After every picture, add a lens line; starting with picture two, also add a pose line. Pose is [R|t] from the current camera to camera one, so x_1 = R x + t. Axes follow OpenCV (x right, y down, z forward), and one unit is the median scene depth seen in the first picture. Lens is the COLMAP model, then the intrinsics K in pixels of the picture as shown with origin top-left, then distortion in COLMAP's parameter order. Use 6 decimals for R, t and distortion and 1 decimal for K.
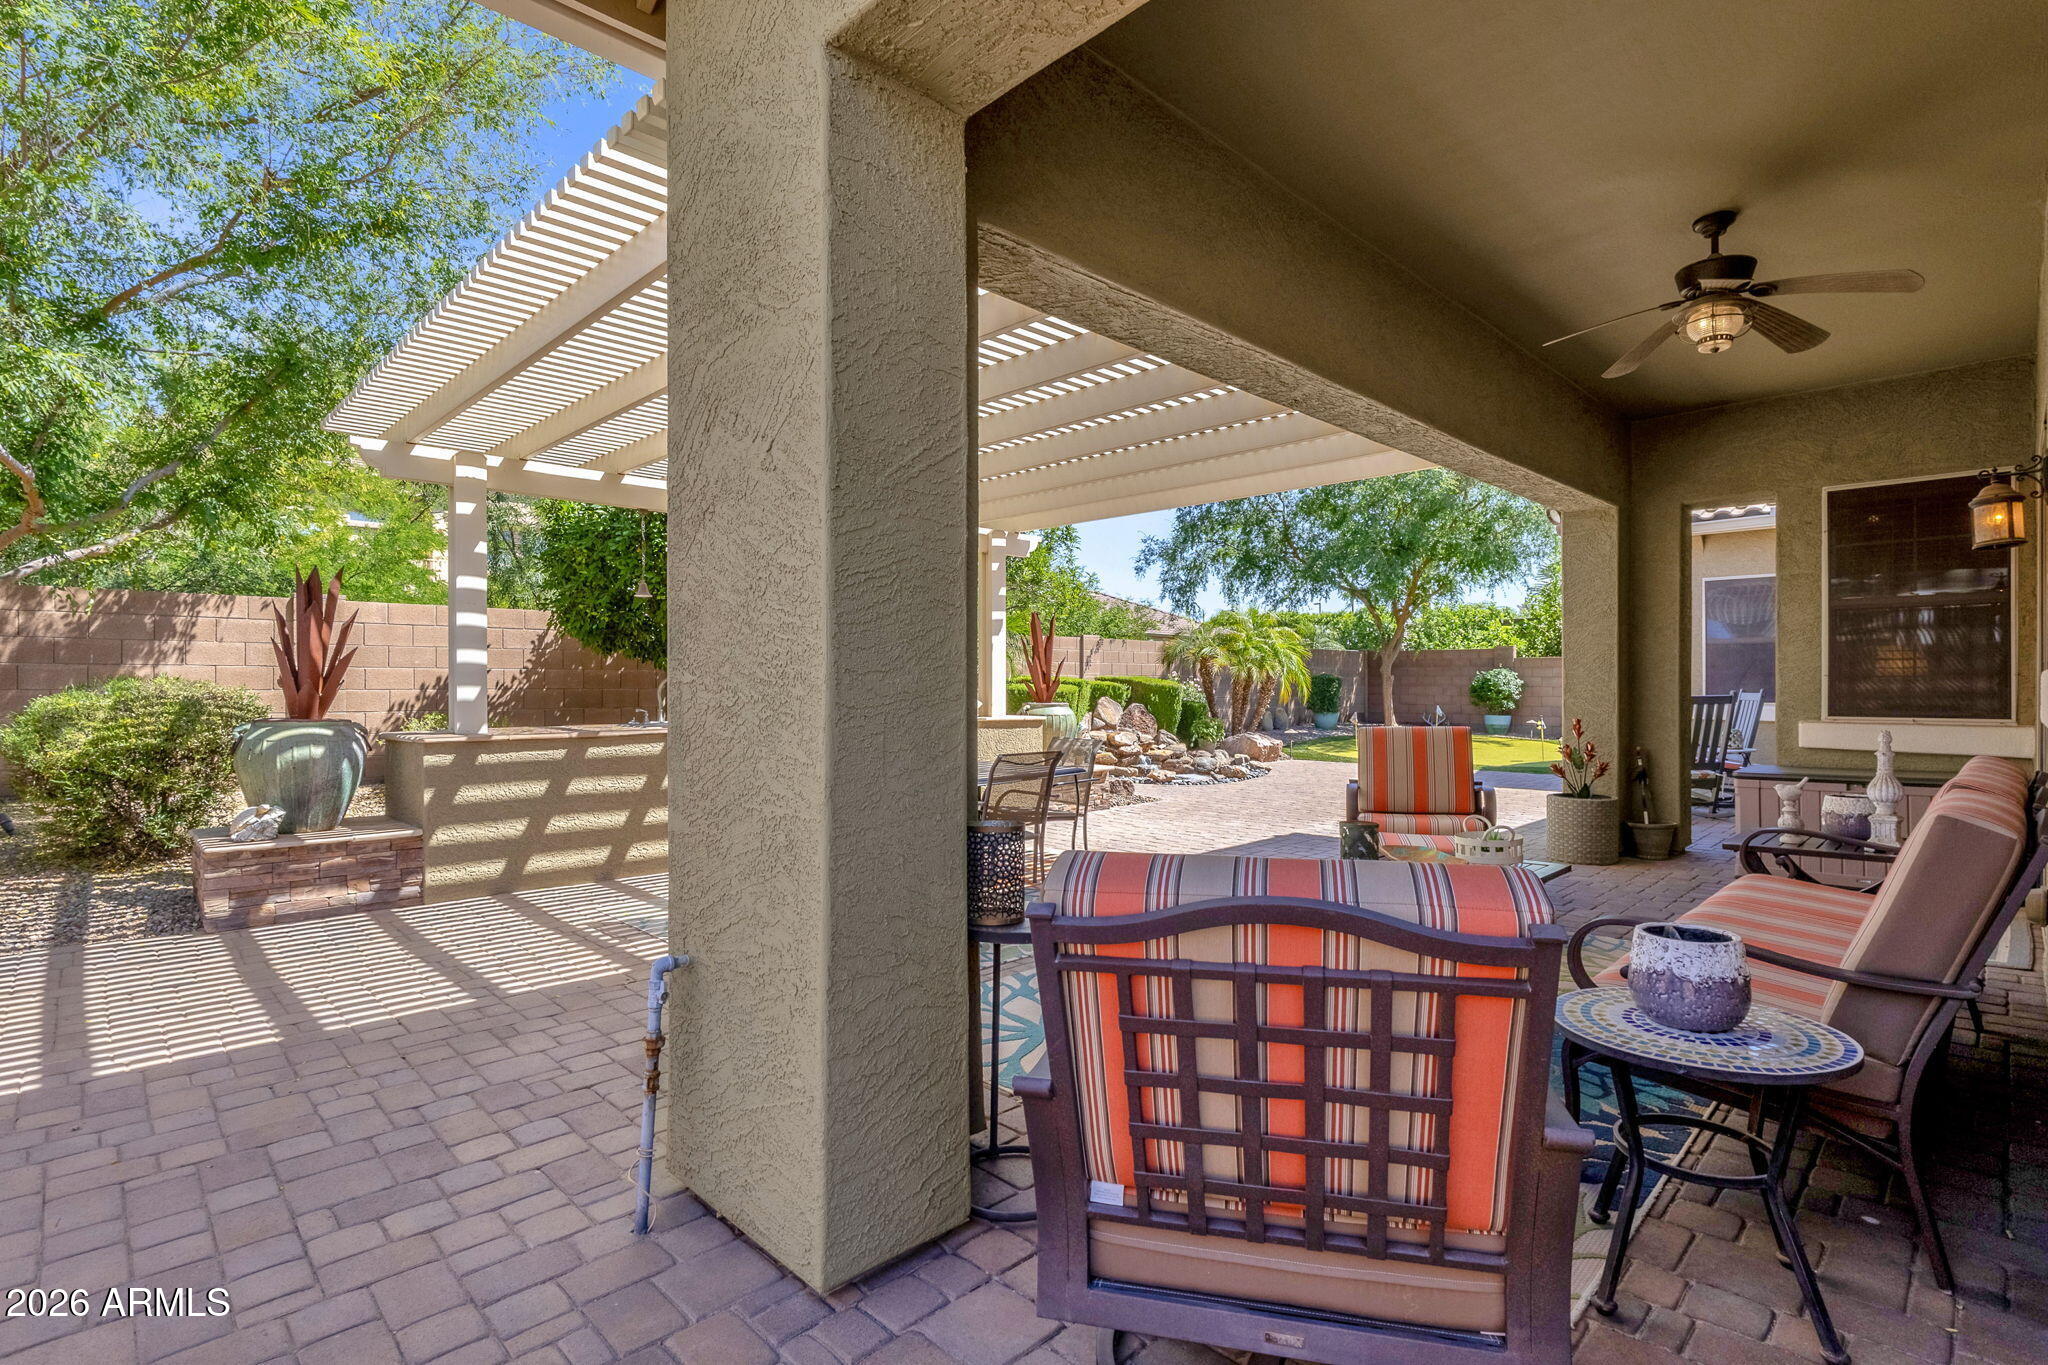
lens RADIAL K [[969.9, 0, 1045.5], [0, 969.9, 677.3], [0, 0, 1]] dist [-0.010437, 0.002365]
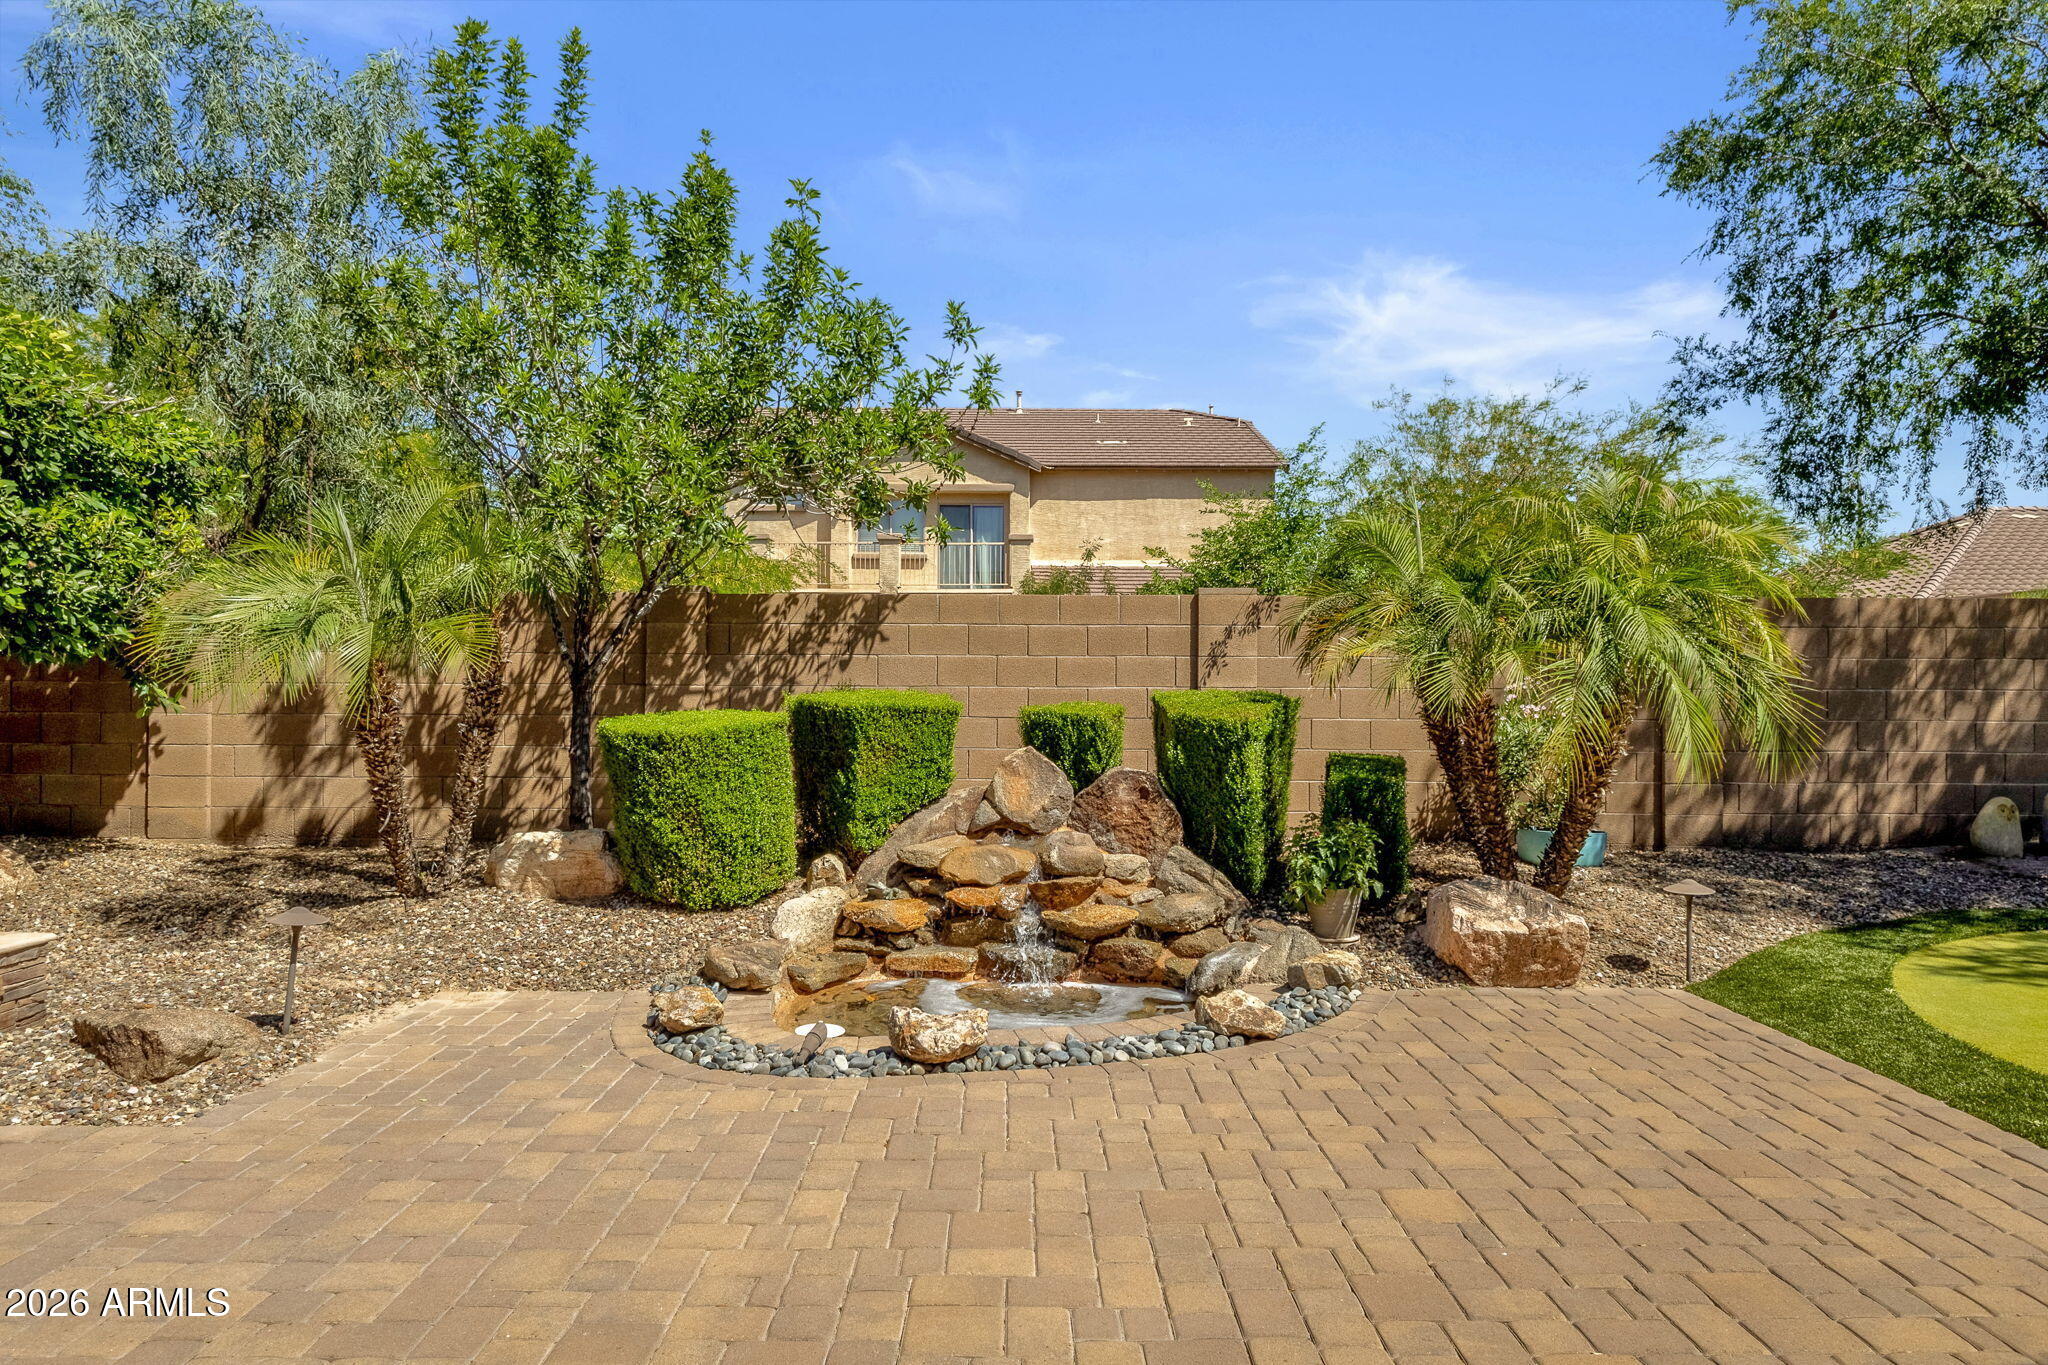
lens RADIAL K [[1241.4, 0, 1036.2], [0, 1241.4, 700.6], [0, 0, 1]] dist [-0.001600, -0.001548]
pose [[0.707901, 0.004586, -0.706297, 0.839755], [0.000712, 0.999974, 0.007207, -0.002783], [0.706311, -0.005605, 0.707879, 1.357464]]
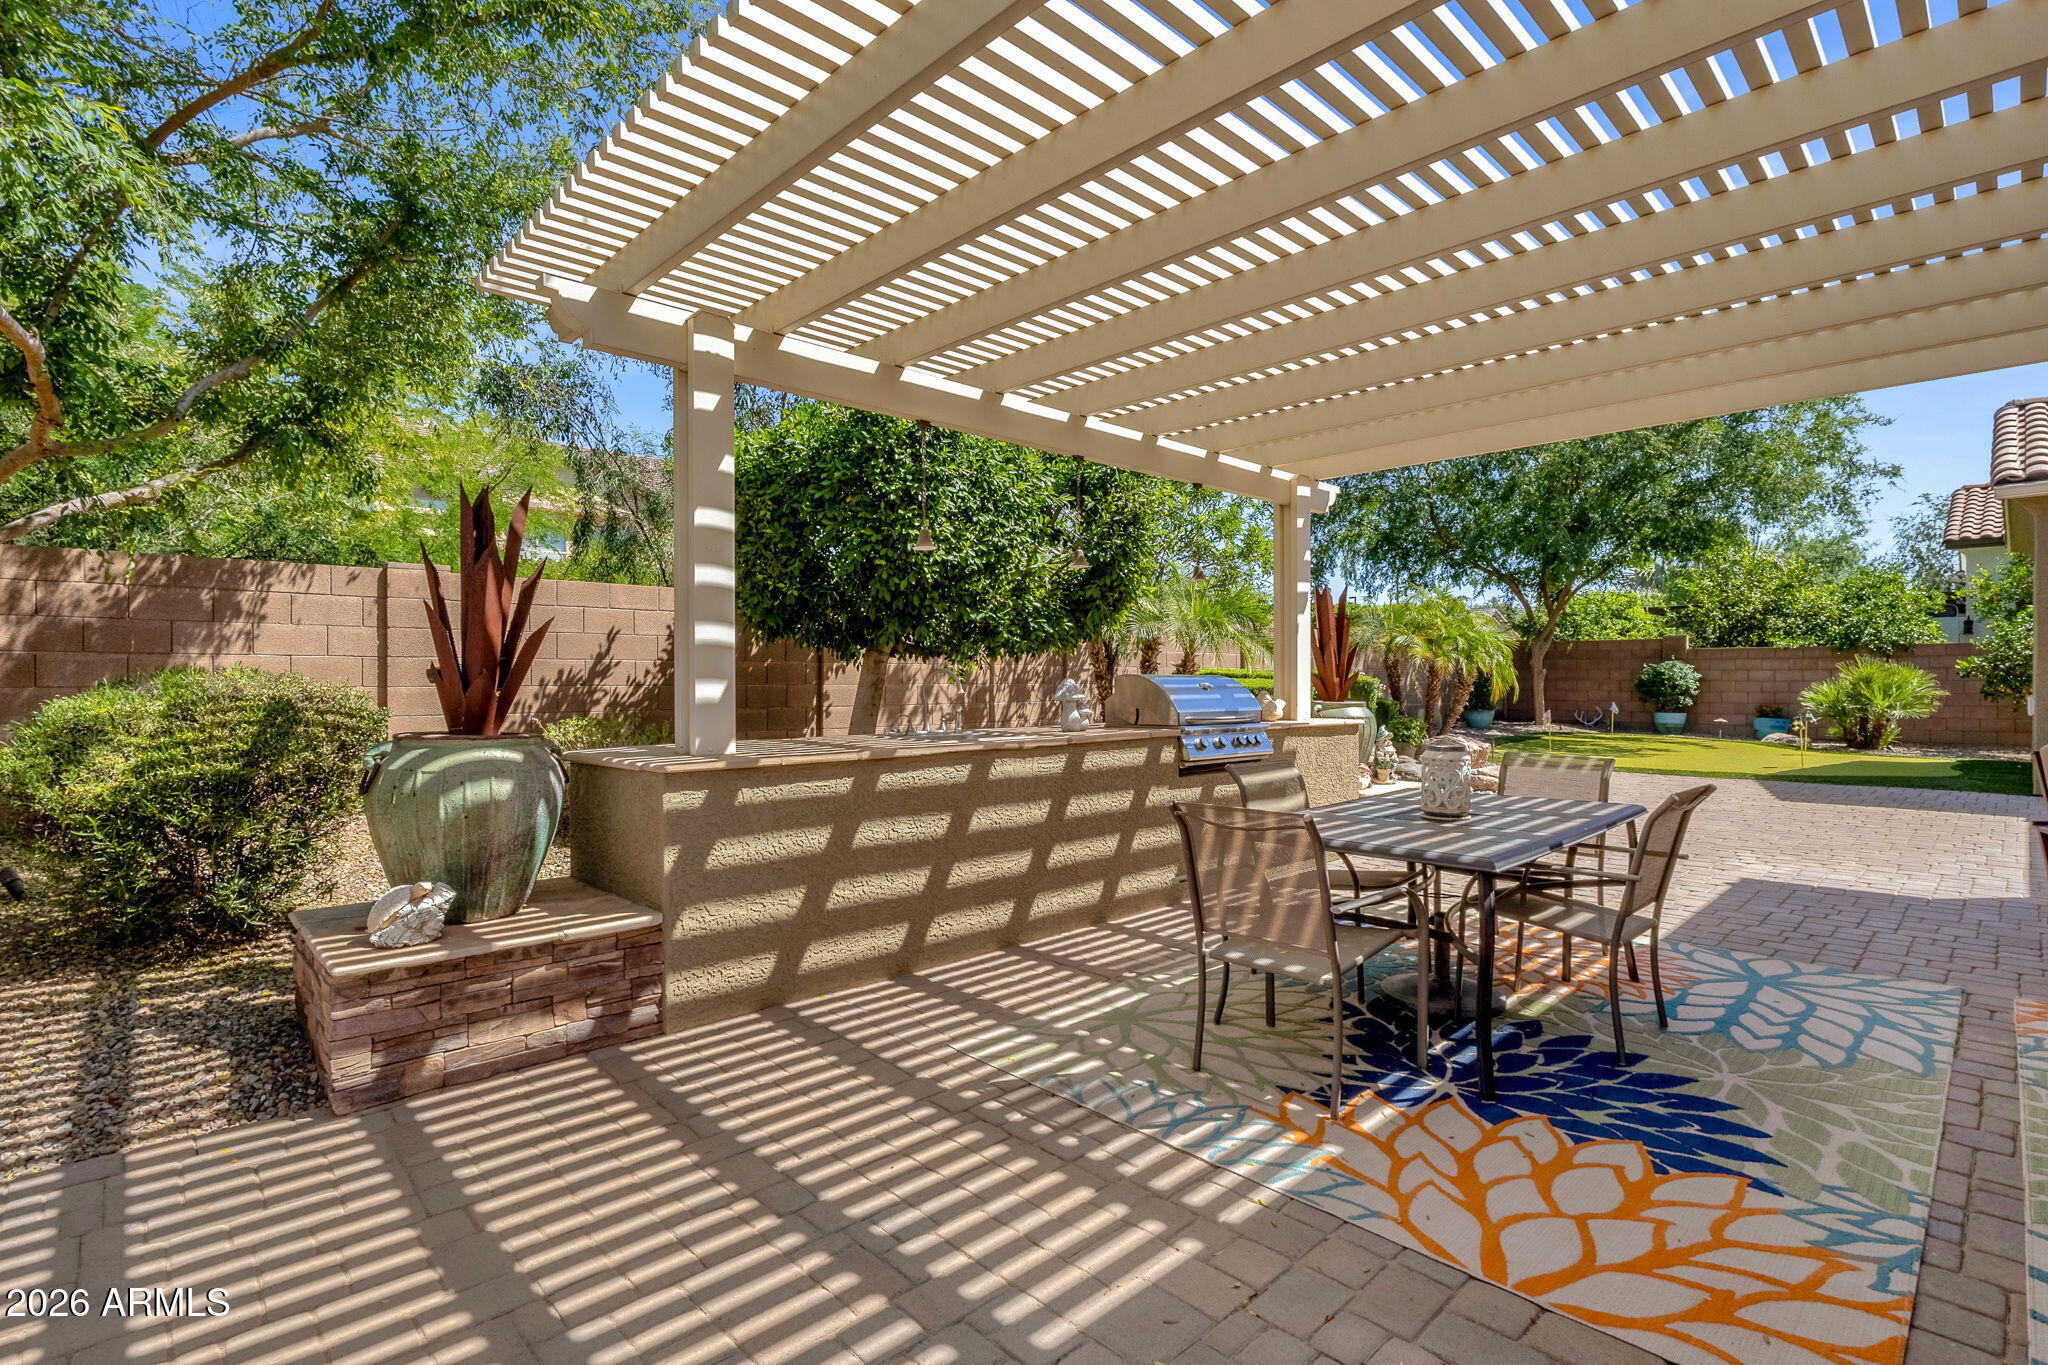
lens RADIAL K [[969.9, 0, 1039.4], [0, 969.9, 675.0], [0, 0, 1]] dist [-0.010437, 0.002365]
pose [[0.999706, -0.002710, -0.024081, -0.283314], [0.002735, 0.999996, 0.001009, 0.004374], [0.024078, -0.001074, 0.999709, 0.283541]]
